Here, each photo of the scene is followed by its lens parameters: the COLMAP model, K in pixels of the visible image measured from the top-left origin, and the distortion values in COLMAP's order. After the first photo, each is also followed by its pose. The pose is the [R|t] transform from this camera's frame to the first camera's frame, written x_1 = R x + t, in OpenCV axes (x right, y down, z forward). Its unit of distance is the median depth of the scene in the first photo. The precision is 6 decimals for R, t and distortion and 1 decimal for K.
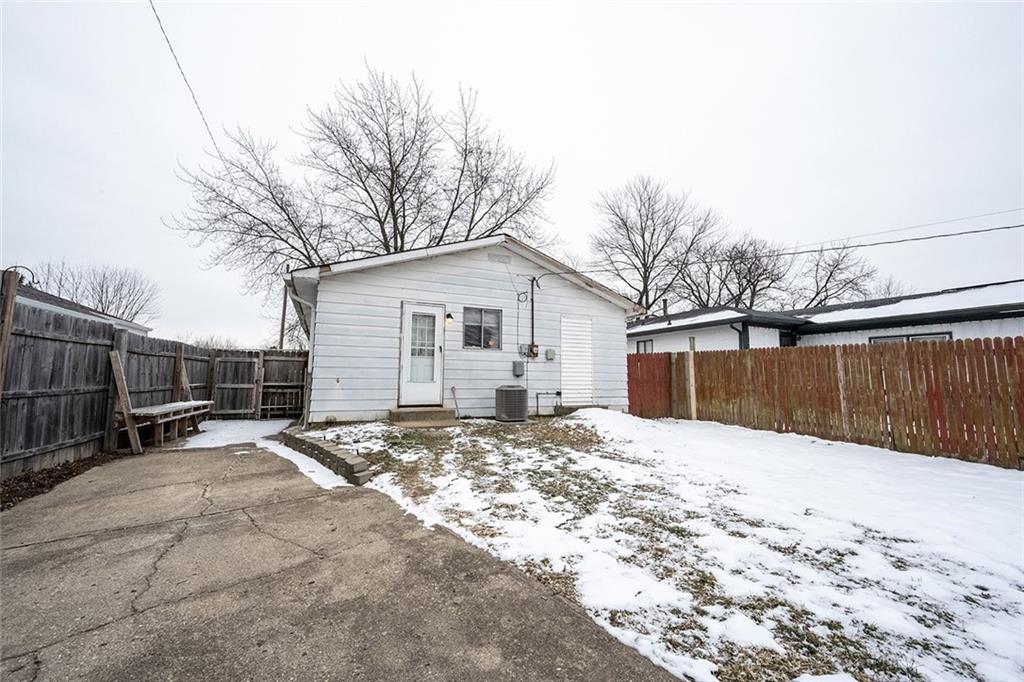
lens RADIAL K [[401.3, 0, 512.0], [0, 401.3, 341.0], [0, 0, 1]] dist [-0.000377, 0.000066]
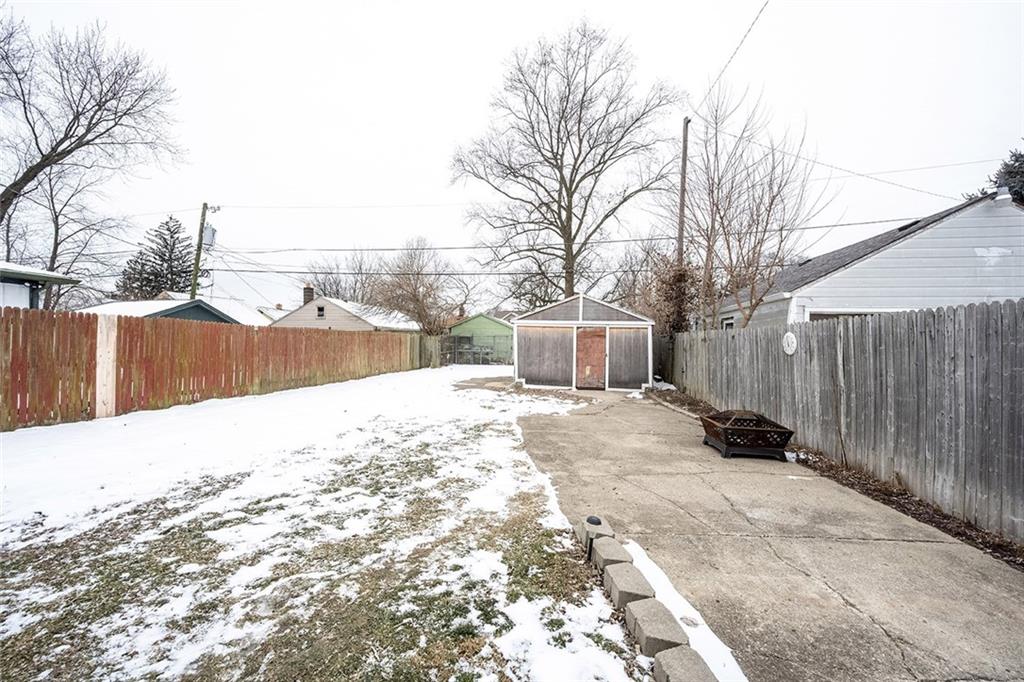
lens RADIAL K [[411.9, 0, 512.2], [0, 411.9, 339.7], [0, 0, 1]] dist [0.000486, 0.000332]
pose [[-0.827435, -0.021502, 0.561150, -0.451092], [-0.075269, 0.994496, -0.072880, 0.057371], [-0.556495, -0.102541, -0.824499, 1.157707]]
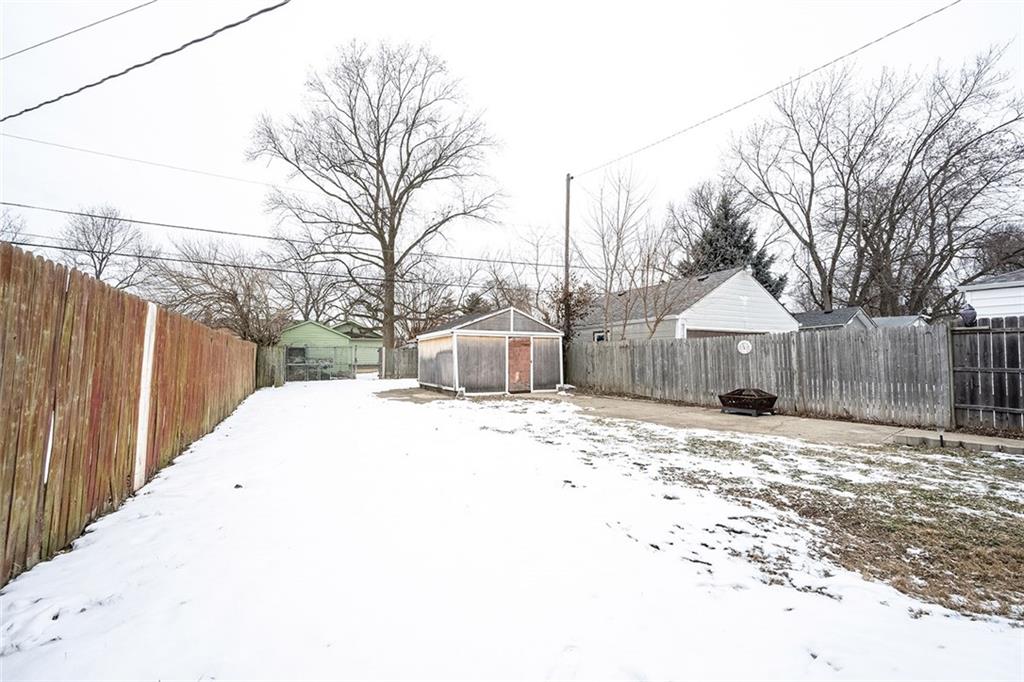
lens RADIAL K [[411.8, 0, 510.1], [0, 411.8, 337.3], [0, 0, 1]] dist [-0.000140, 0.000000]
pose [[-0.997233, -0.012696, -0.073248, 0.599714], [-0.002616, 0.990691, -0.136104, 0.131095], [0.074294, -0.135536, -0.987983, 1.529547]]
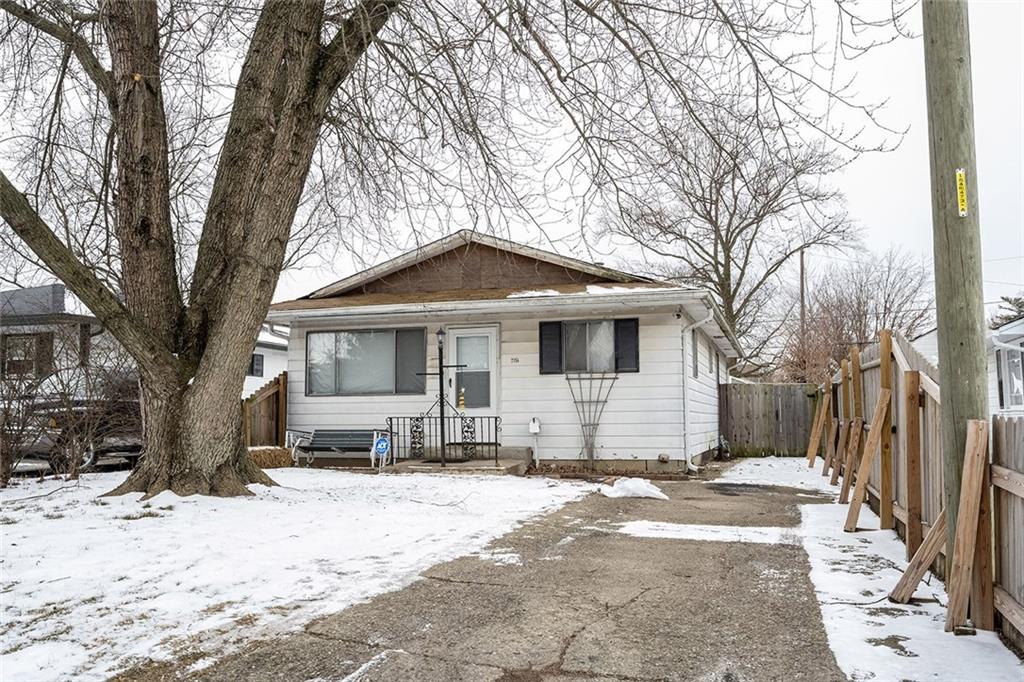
lens RADIAL K [[887.0, 0, 512.0], [0, 887.0, 341.0], [0, 0, 1]] dist [-0.000348, -0.000546]
pose [[-0.740082, 0.053042, 0.670422, -2.644106], [-0.064864, 0.986607, -0.149661, 0.451617], [-0.669382, -0.154248, -0.726729, 4.865529]]
